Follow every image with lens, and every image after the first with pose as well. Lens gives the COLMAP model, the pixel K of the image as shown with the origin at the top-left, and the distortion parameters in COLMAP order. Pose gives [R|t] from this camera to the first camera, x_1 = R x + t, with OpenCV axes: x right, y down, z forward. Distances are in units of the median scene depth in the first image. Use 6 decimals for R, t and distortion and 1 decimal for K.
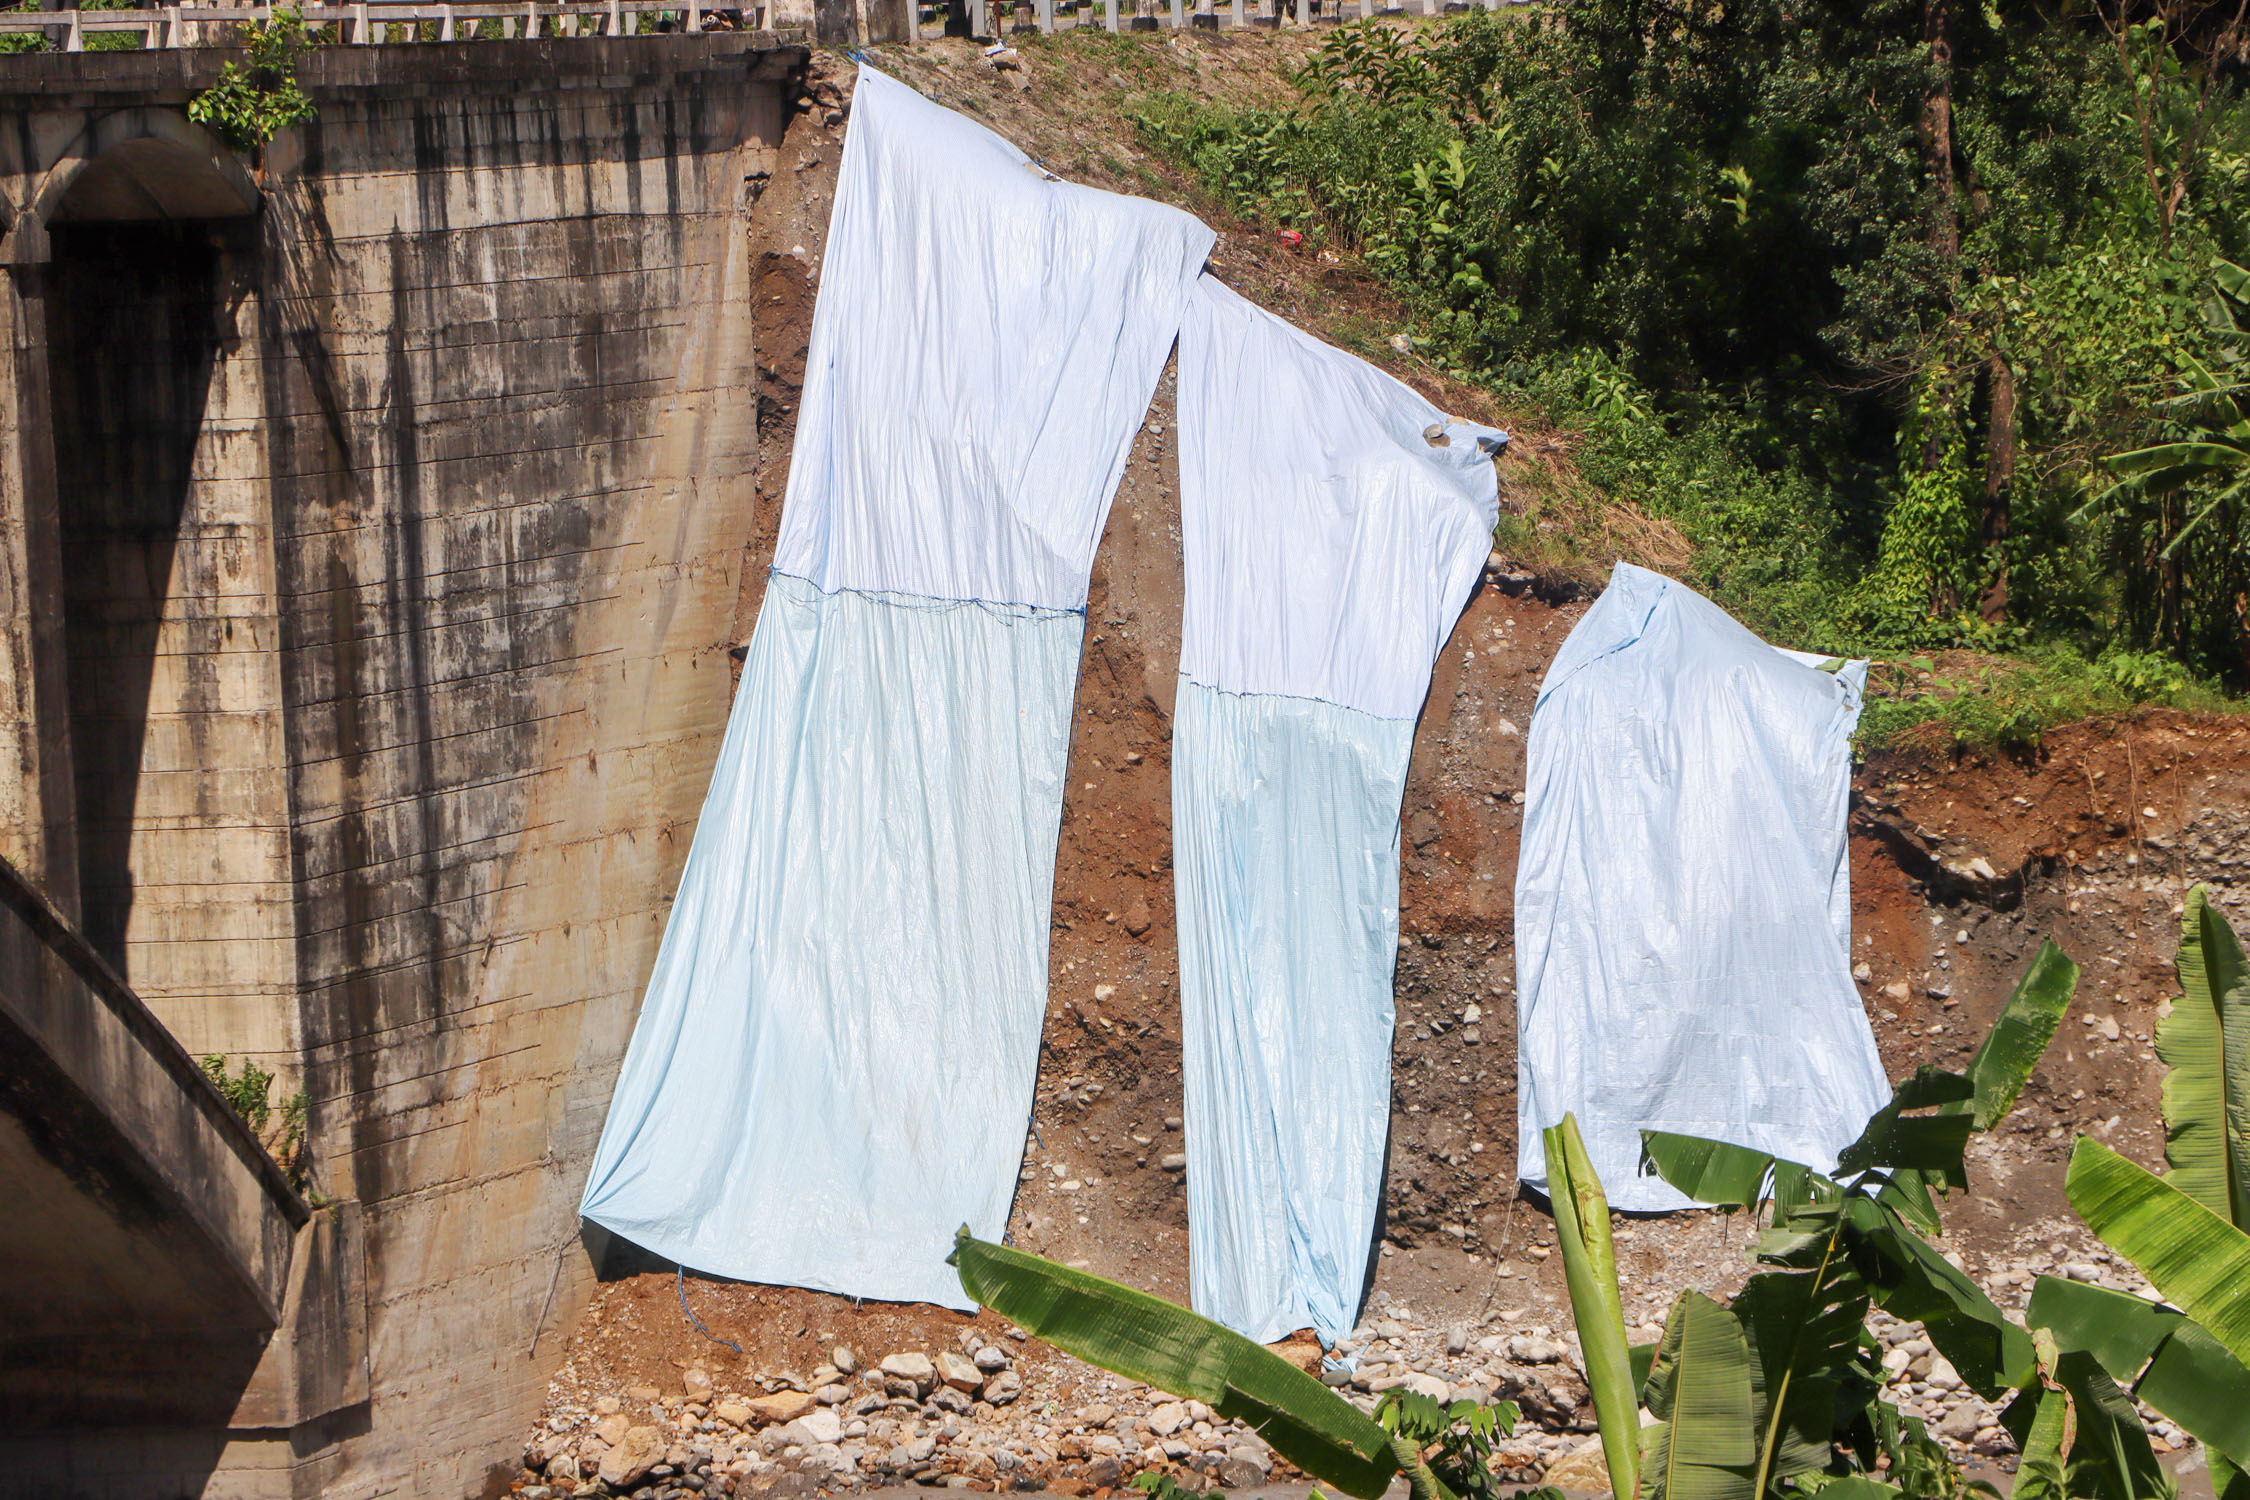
lens RADIAL K [[13328.7, 0, 1114.3], [0, 13328.7, 758.4], [0, 0, 1]] dist [2.401279, 0.000000]
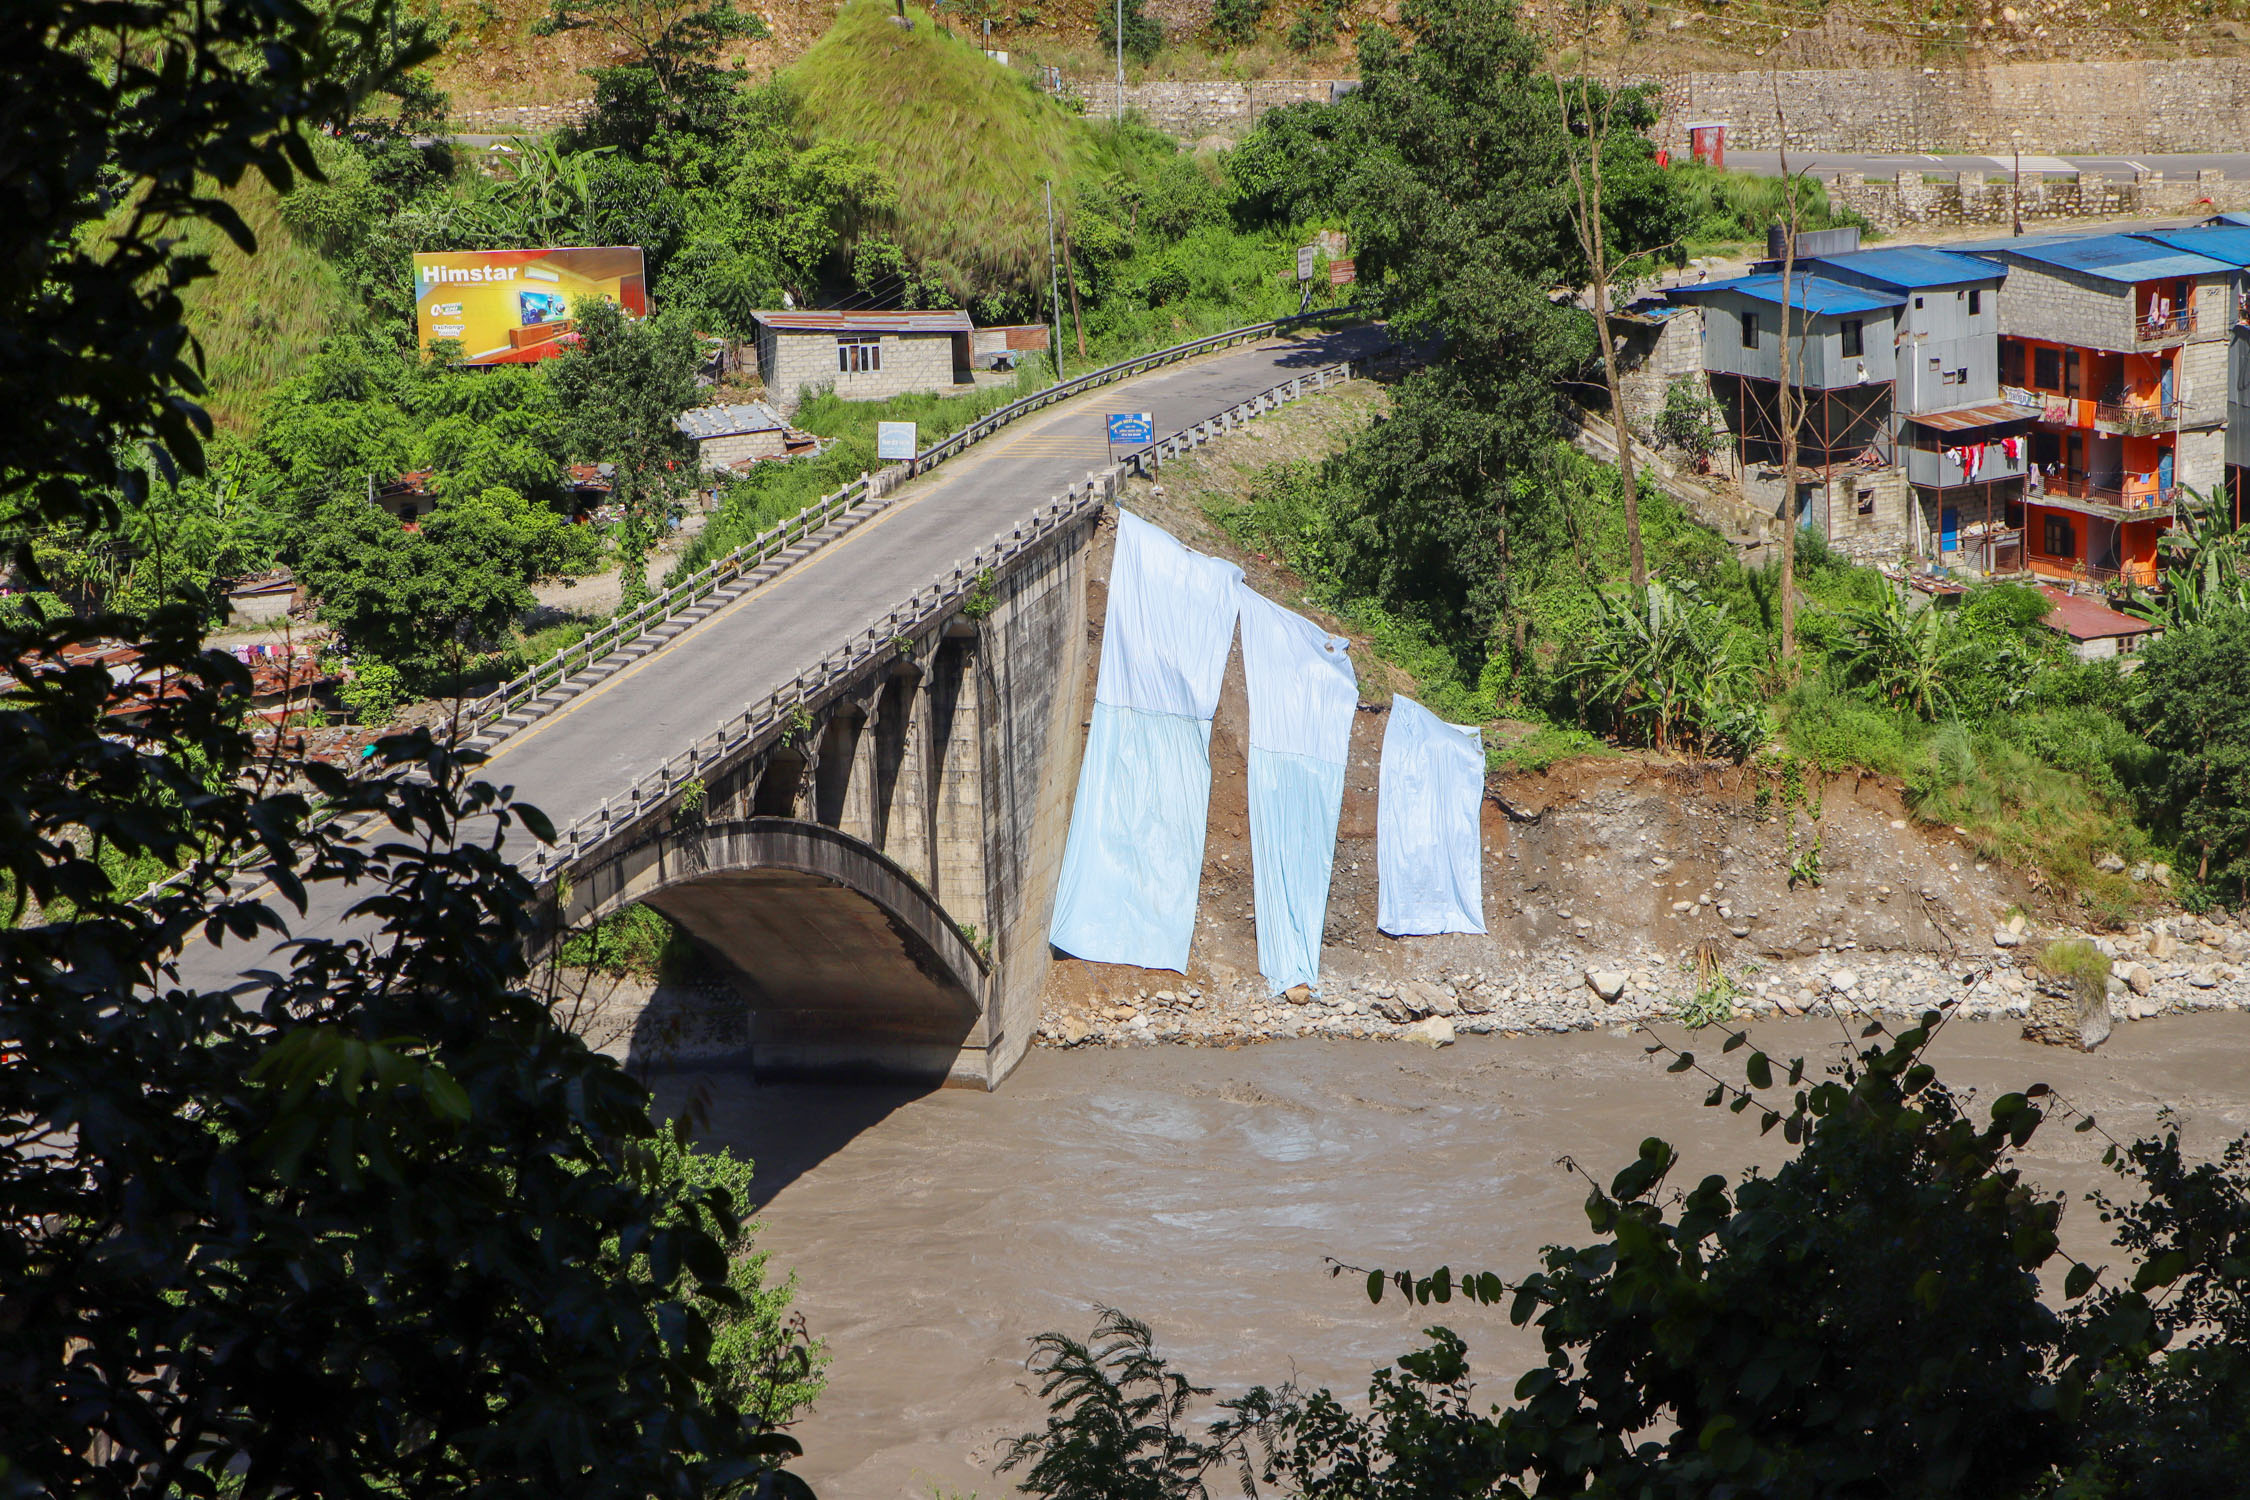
lens RADIAL K [[6210.7, 0, 1131.7], [0, 6210.7, 765.6], [0, 0, 1]] dist [0.579540, 0.000000]
pose [[0.994629, -0.007590, 0.103227, -0.157991], [-0.006493, 0.990768, 0.135415, -0.182071], [-0.103301, -0.135358, 0.985397, -0.306666]]
